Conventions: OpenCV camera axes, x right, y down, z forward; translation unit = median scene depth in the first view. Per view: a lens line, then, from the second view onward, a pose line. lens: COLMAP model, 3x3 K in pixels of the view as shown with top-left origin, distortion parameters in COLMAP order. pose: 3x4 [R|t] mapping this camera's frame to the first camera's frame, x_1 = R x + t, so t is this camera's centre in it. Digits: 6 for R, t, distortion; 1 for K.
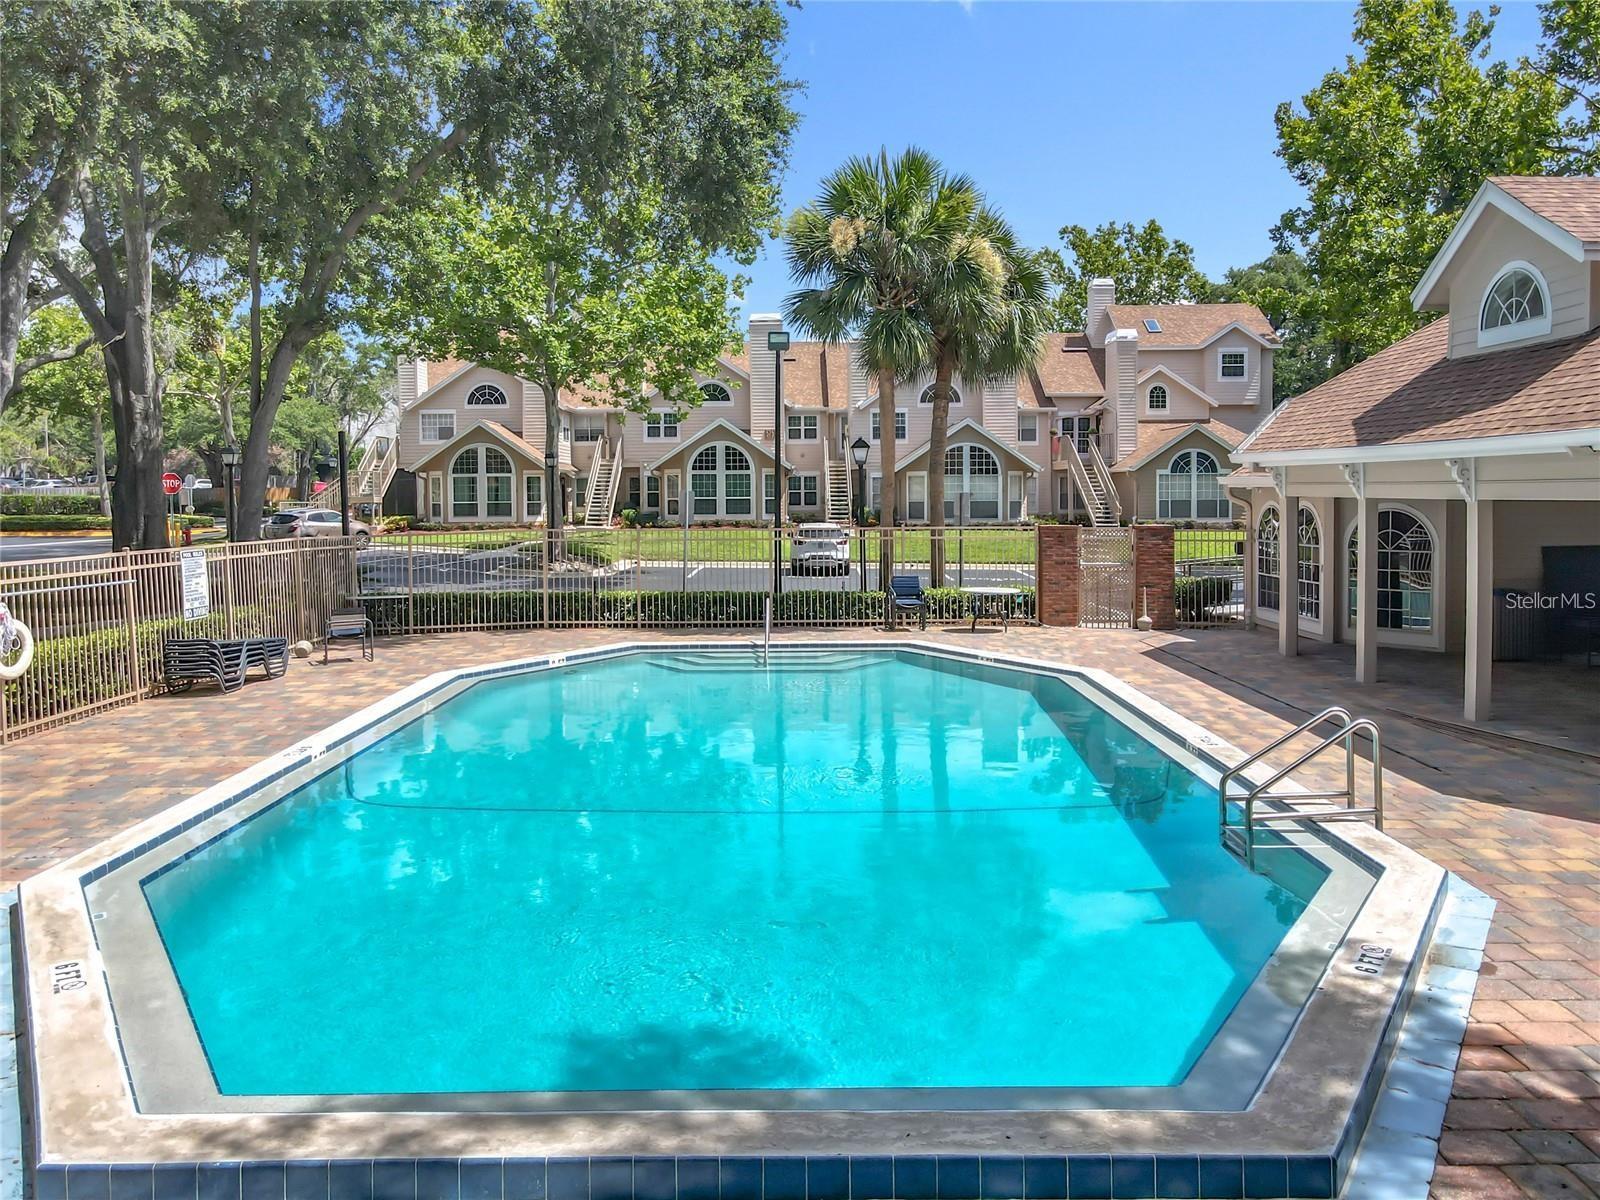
lens RADIAL K [[1198.1, 0, 789.1], [0, 1198.1, 531.2], [0, 0, 1]] dist [0.004452, 0.026202]
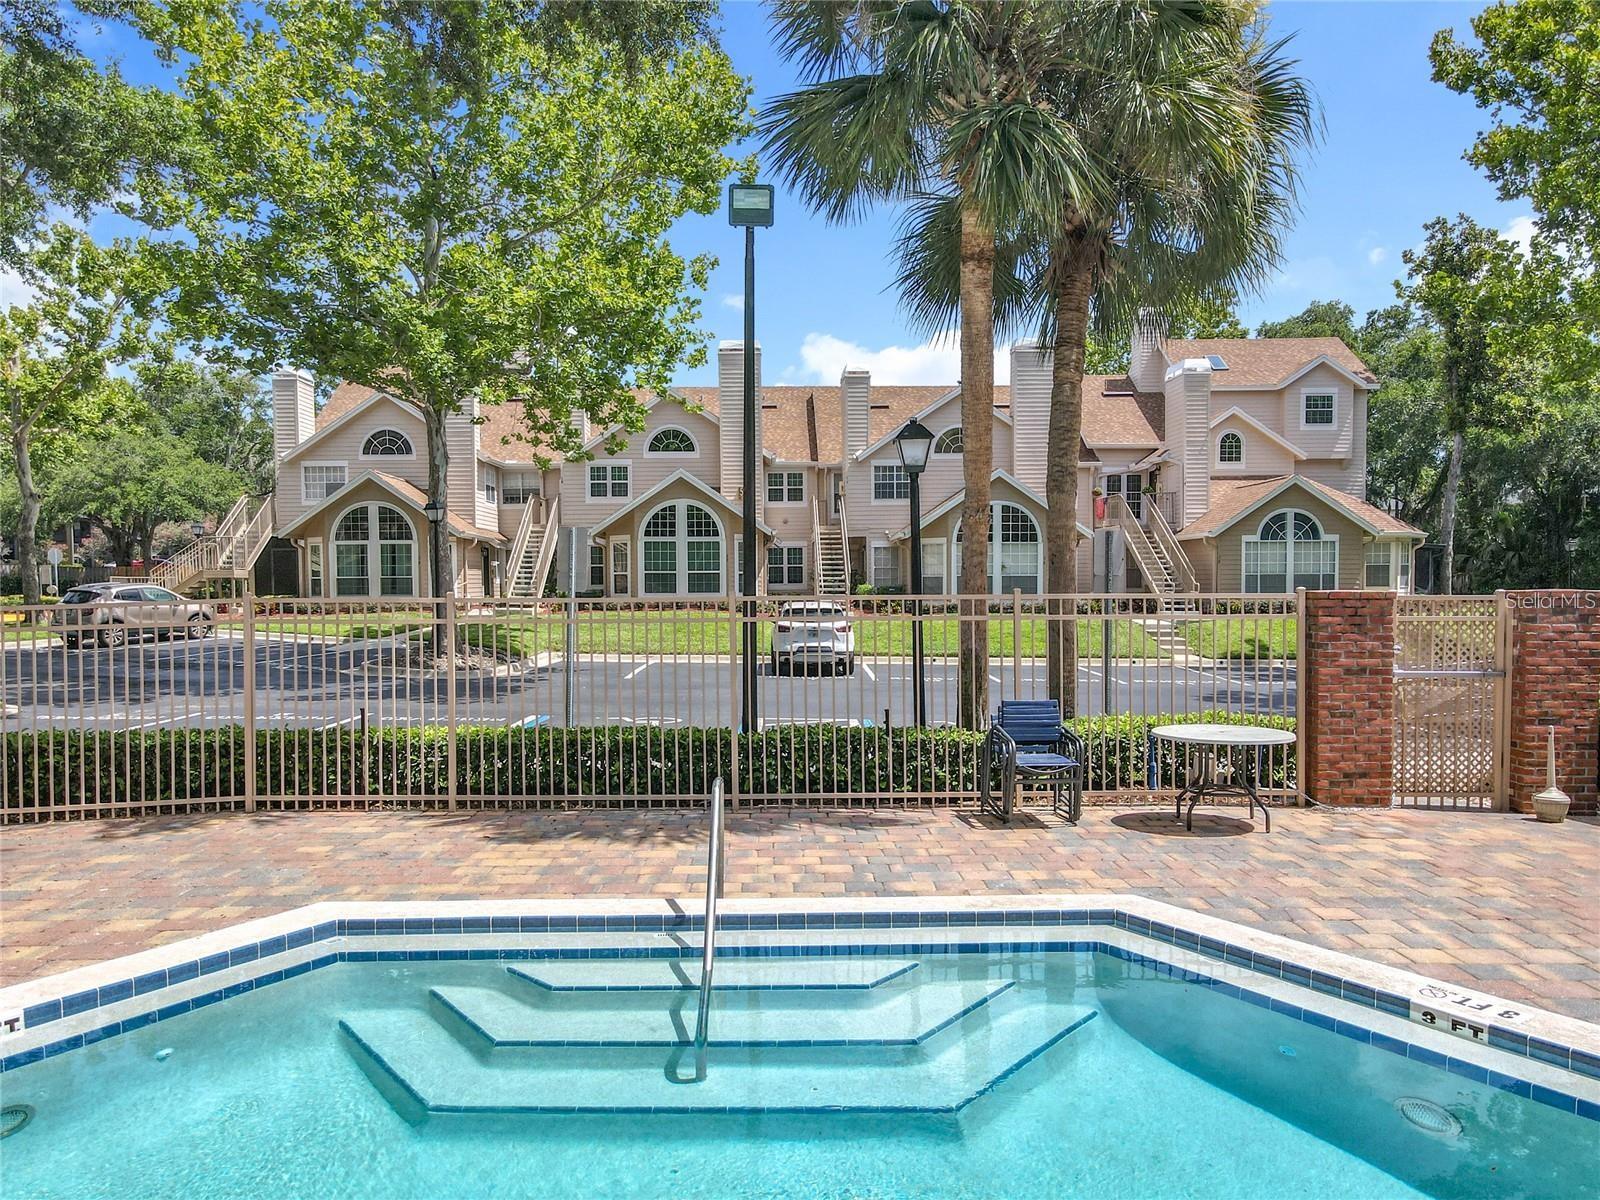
lens RADIAL K [[1198.1, 0, 789.4], [0, 1198.1, 594.3], [0, 0, 1]] dist [0.004452, 0.026202]
pose [[0.999838, 0.000970, 0.017991, -0.001057], [-0.000607, 0.999797, -0.020153, 0.003252], [-0.018007, 0.020139, 0.999635, 0.286563]]
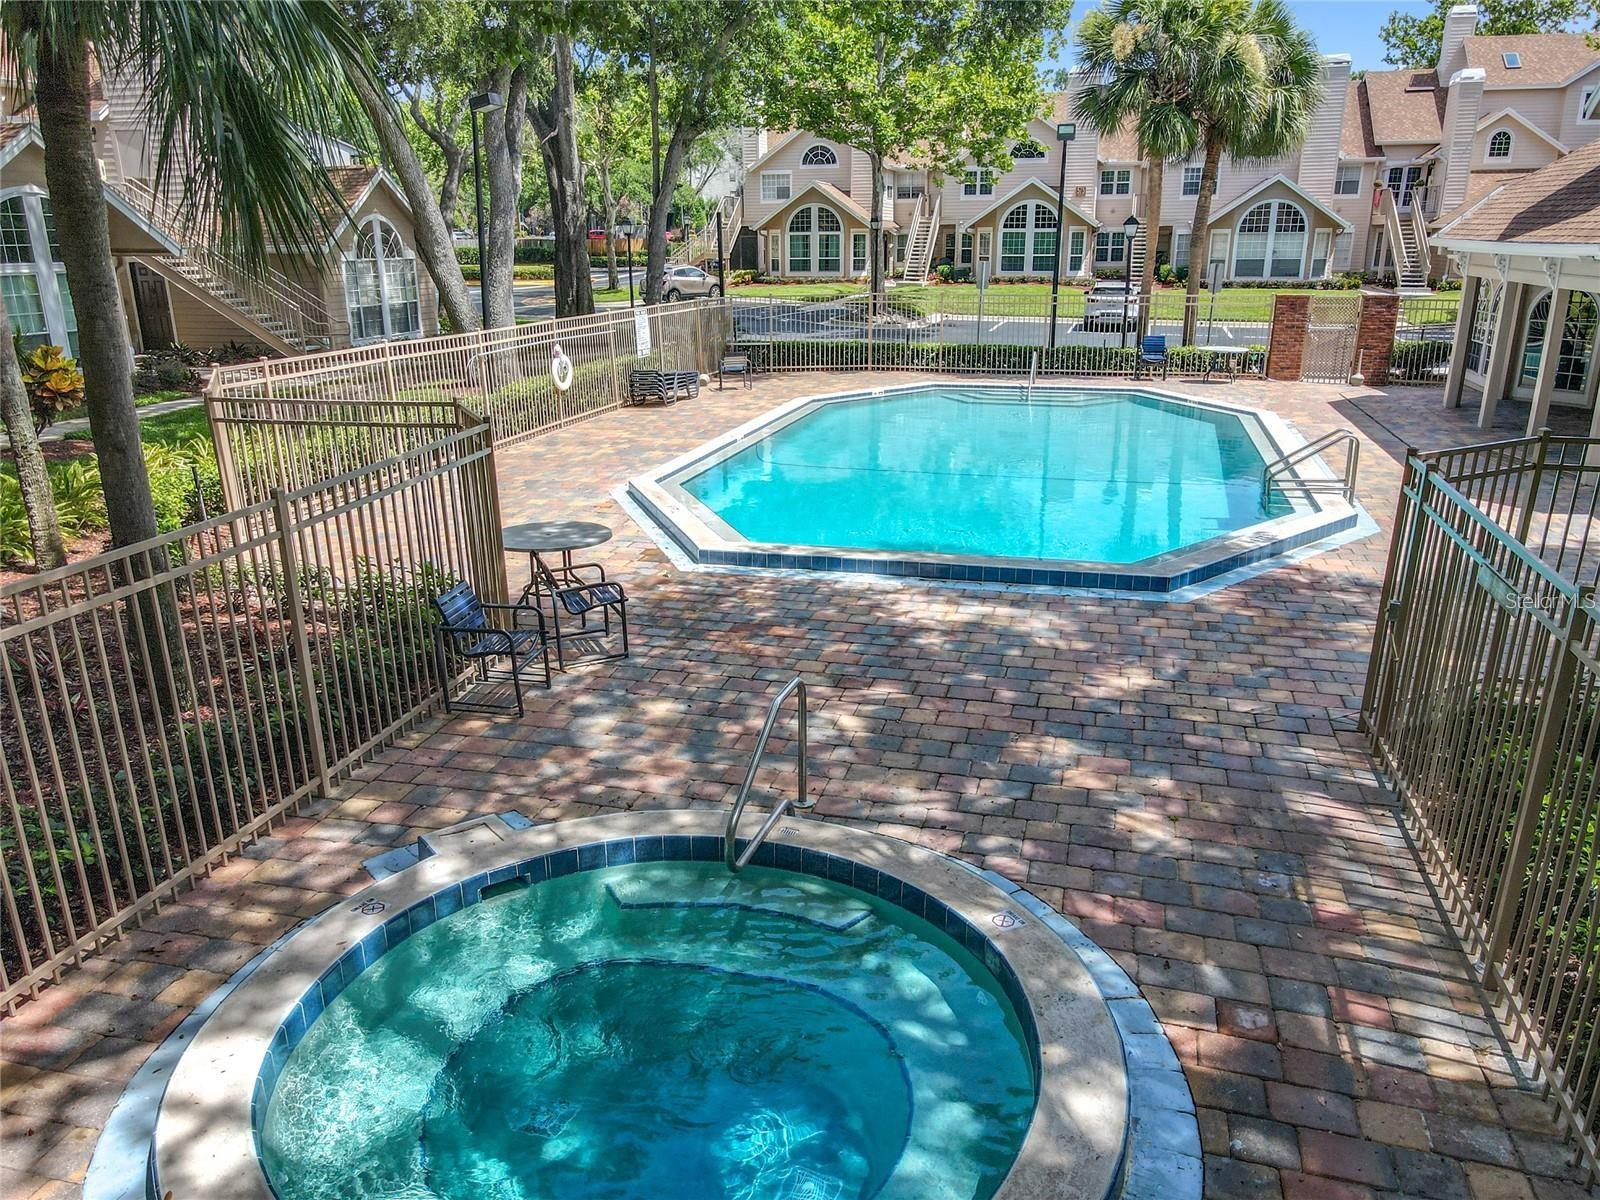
lens RADIAL K [[1158.1, 0, 788.4], [0, 1158.1, 636.4], [0, 0, 1]] dist [-0.012719, 0.020783]
pose [[0.965077, 0.083700, -0.248235, 0.028860], [-0.006424, 0.954860, 0.296985, -0.009772], [0.261887, -0.285019, 0.922052, -0.156655]]
